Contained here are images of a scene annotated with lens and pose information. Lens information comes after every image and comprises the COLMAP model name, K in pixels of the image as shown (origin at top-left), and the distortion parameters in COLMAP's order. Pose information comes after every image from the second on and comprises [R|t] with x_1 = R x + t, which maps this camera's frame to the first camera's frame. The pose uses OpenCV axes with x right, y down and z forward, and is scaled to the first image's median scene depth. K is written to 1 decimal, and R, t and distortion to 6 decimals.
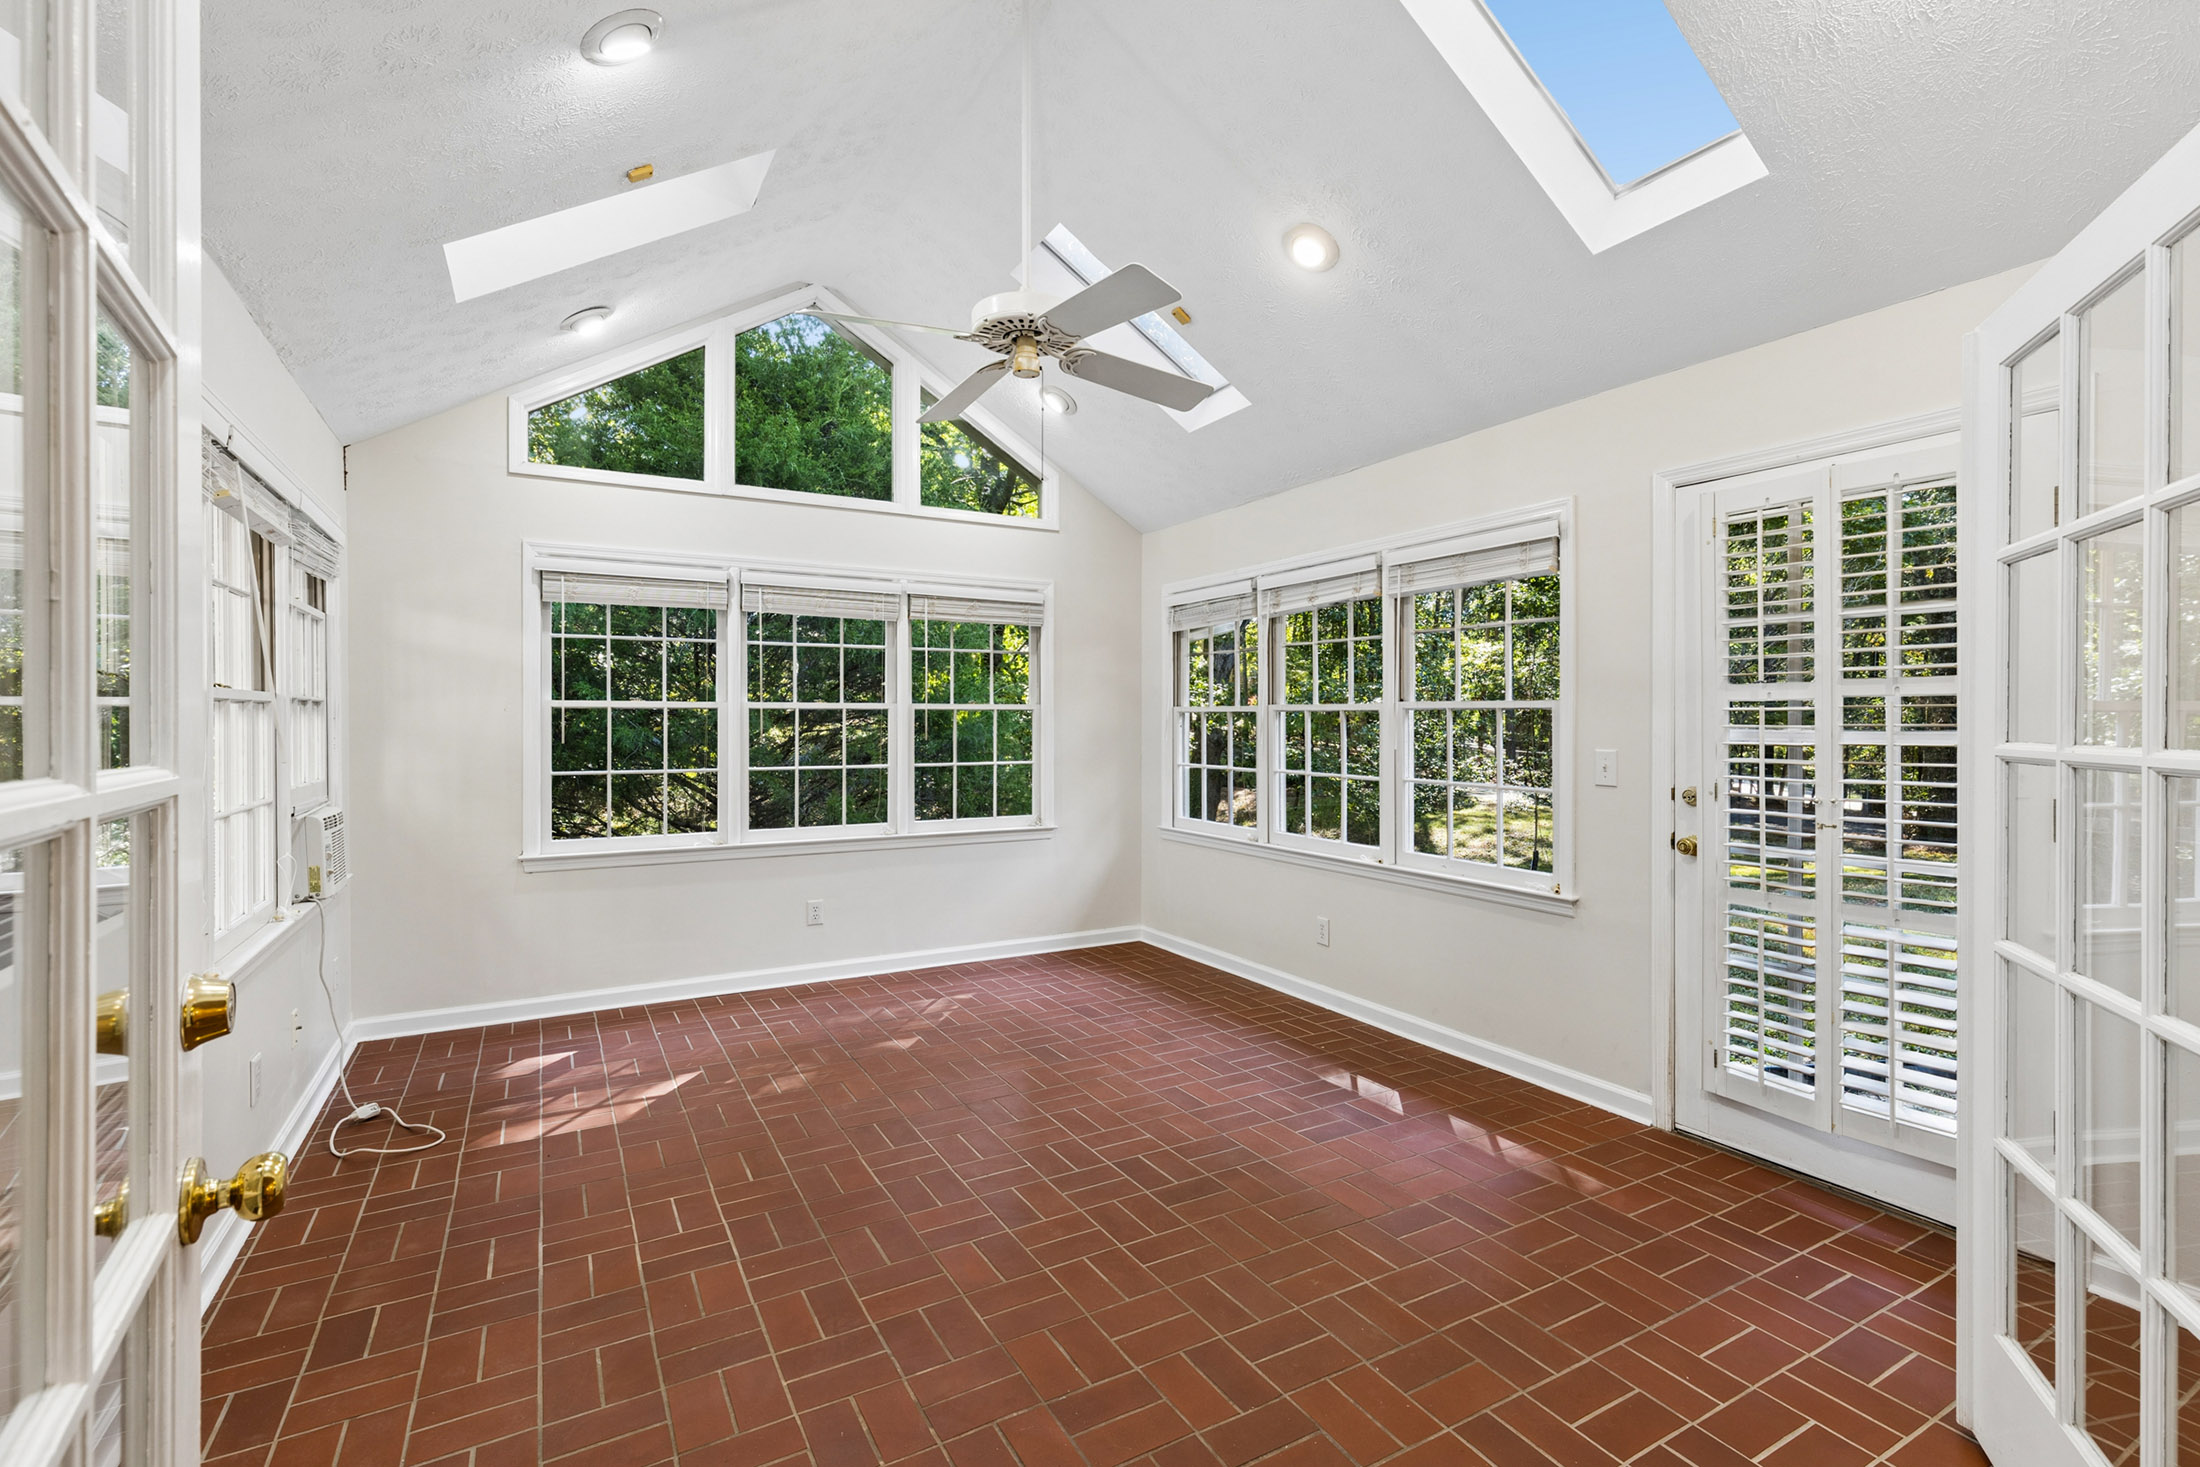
lens RADIAL K [[992.6, 0, 1095.7], [0, 992.6, 725.1], [0, 0, 1]] dist [-0.002098, -0.000761]
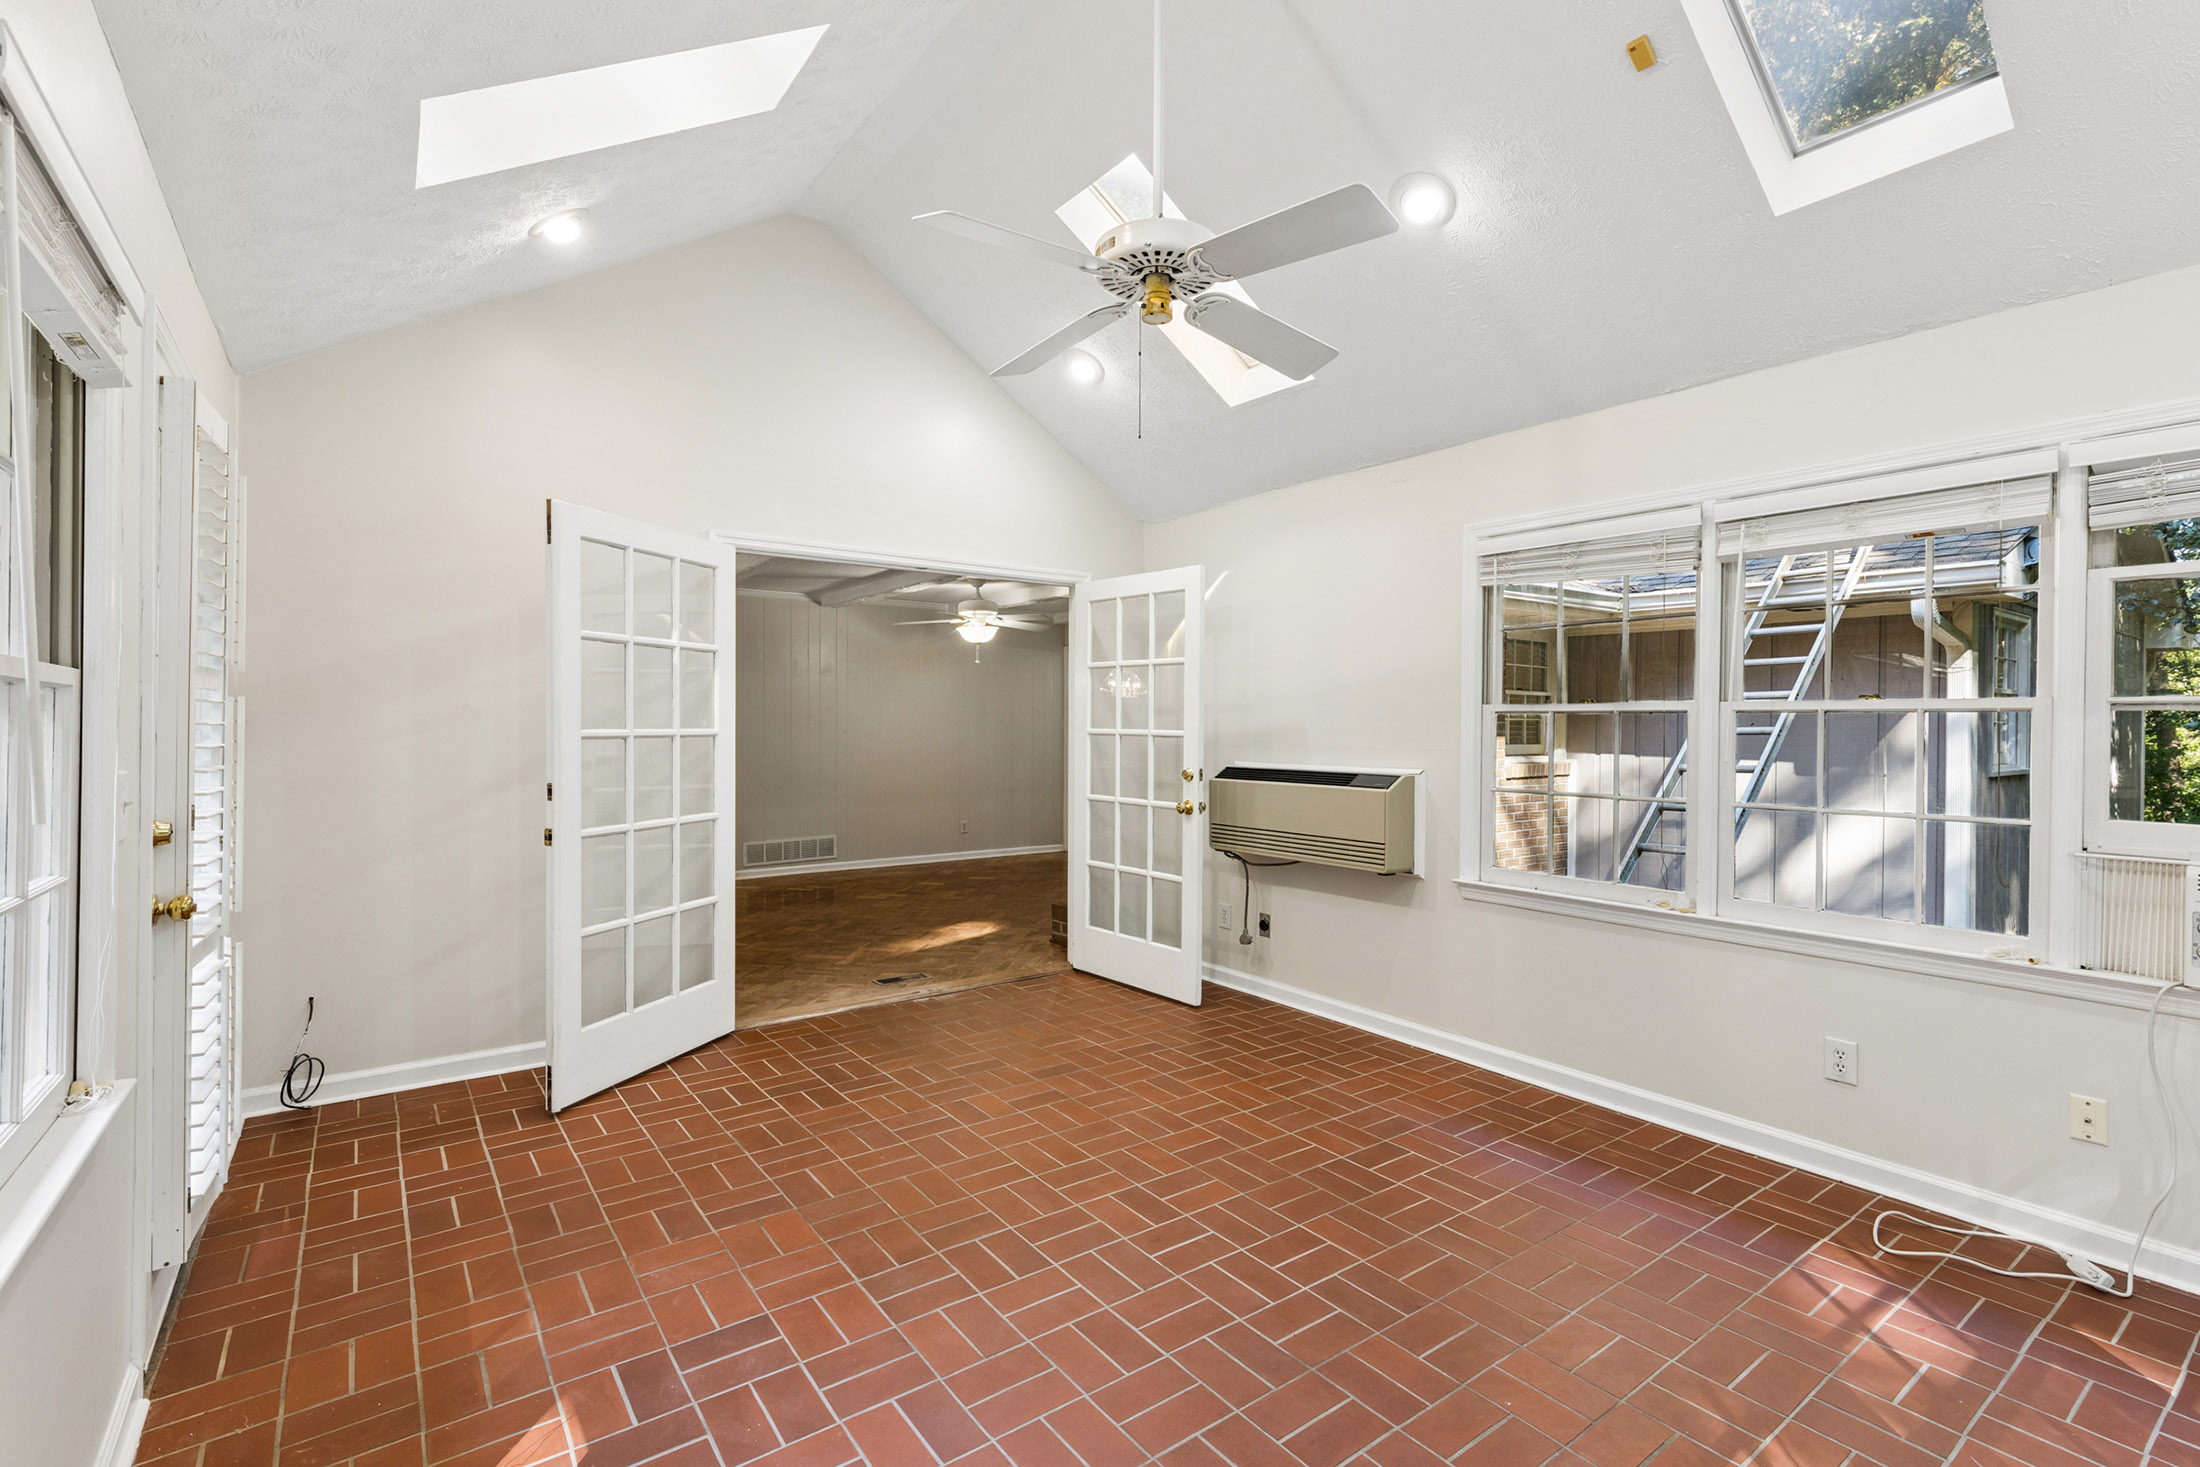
lens RADIAL K [[992.6, 0, 1097.2], [0, 992.6, 725.1], [0, 0, 1]] dist [-0.002098, -0.000761]
pose [[-0.993102, -0.006861, -0.117053, 0.095482], [-0.007941, 0.999930, 0.008763, -0.011219], [0.116984, 0.009632, -0.993087, 2.228646]]
